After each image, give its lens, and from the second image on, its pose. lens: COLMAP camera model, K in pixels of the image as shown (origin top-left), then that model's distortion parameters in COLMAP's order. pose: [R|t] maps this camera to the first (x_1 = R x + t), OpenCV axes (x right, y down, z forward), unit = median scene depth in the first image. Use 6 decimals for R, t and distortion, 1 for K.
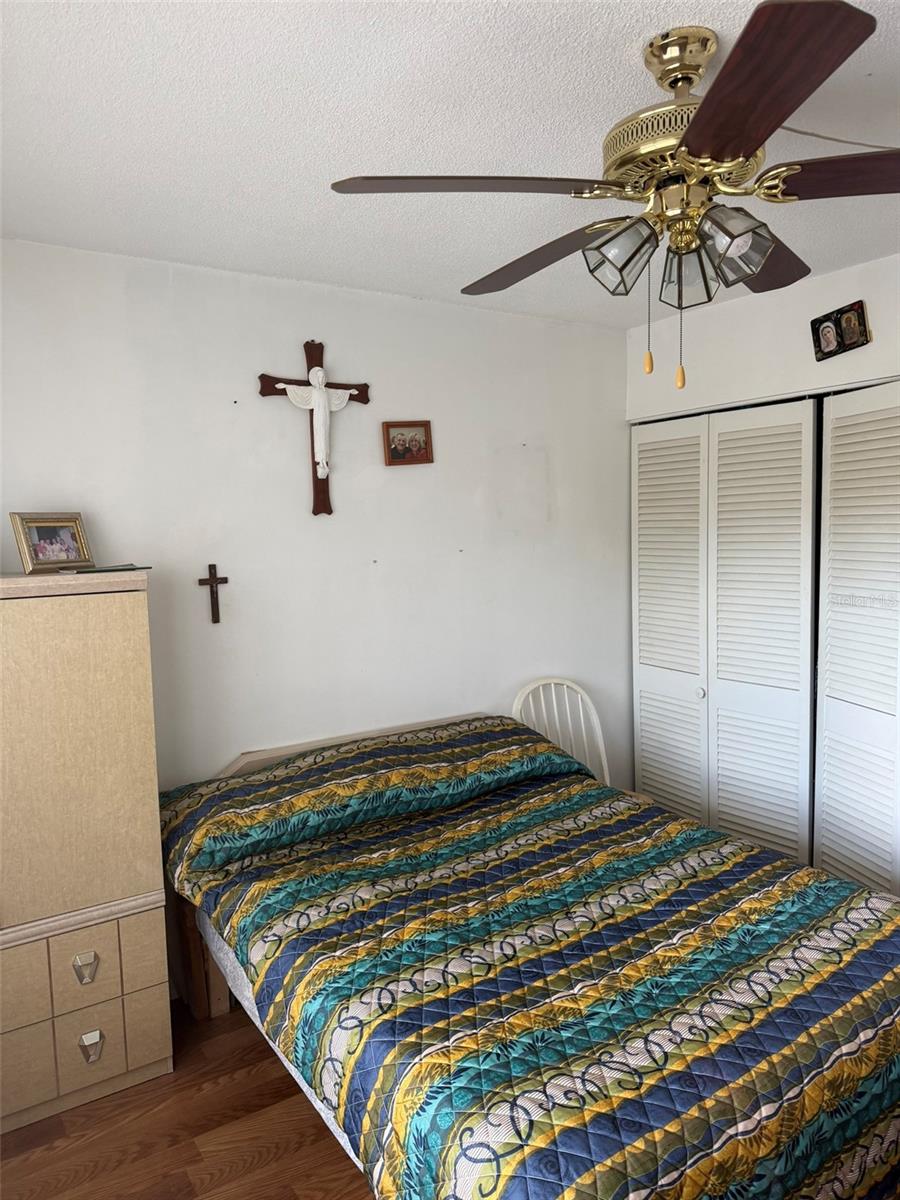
lens RADIAL K [[843.2, 0, 445.9], [0, 843.2, 606.5], [0, 0, 1]] dist [0.052824, -0.066328]
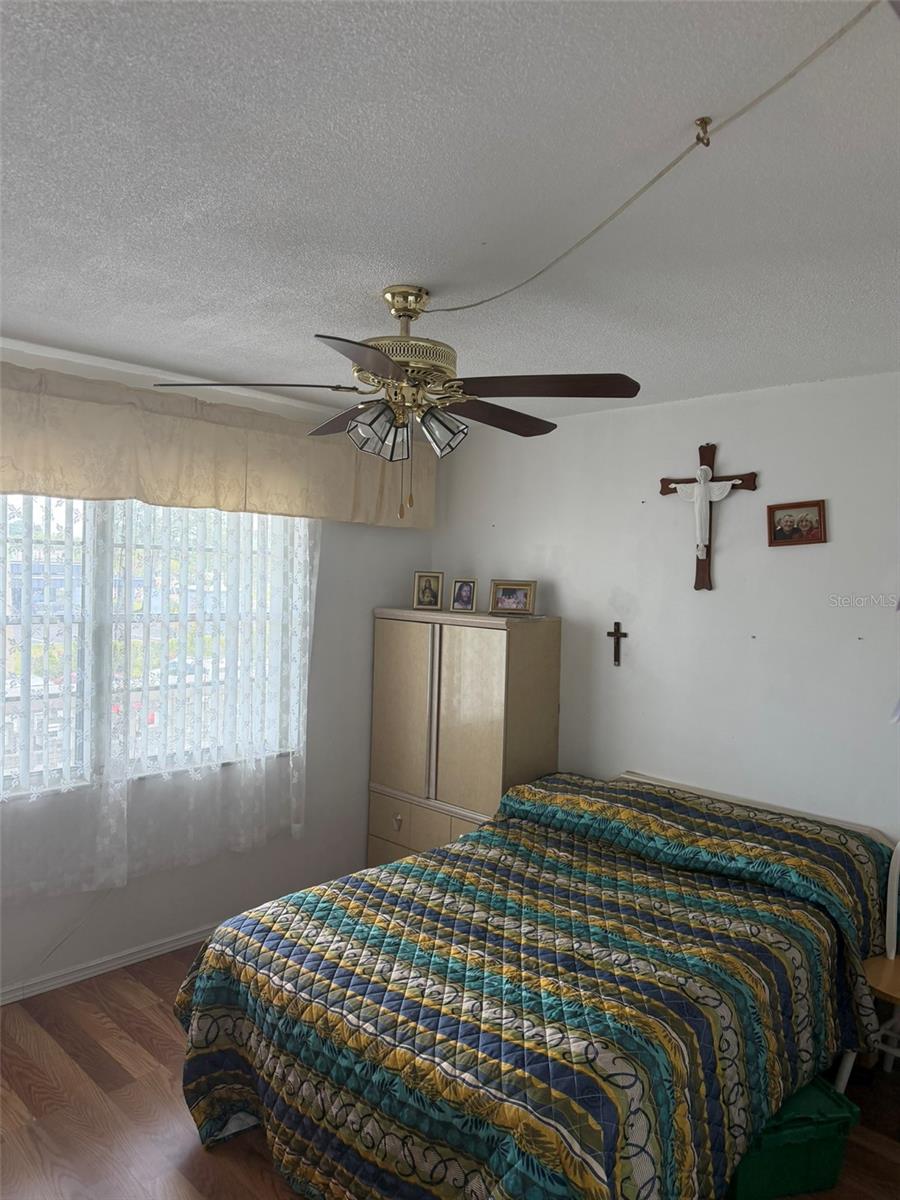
lens RADIAL K [[850.5, 0, 448.2], [0, 850.5, 580.6], [0, 0, 1]] dist [0.032765, -0.072943]
pose [[0.188767, 0.037655, -0.981300, 1.003521], [-0.130602, 0.991351, 0.012918, -0.098023], [0.973299, 0.125721, 0.192052, 0.469886]]
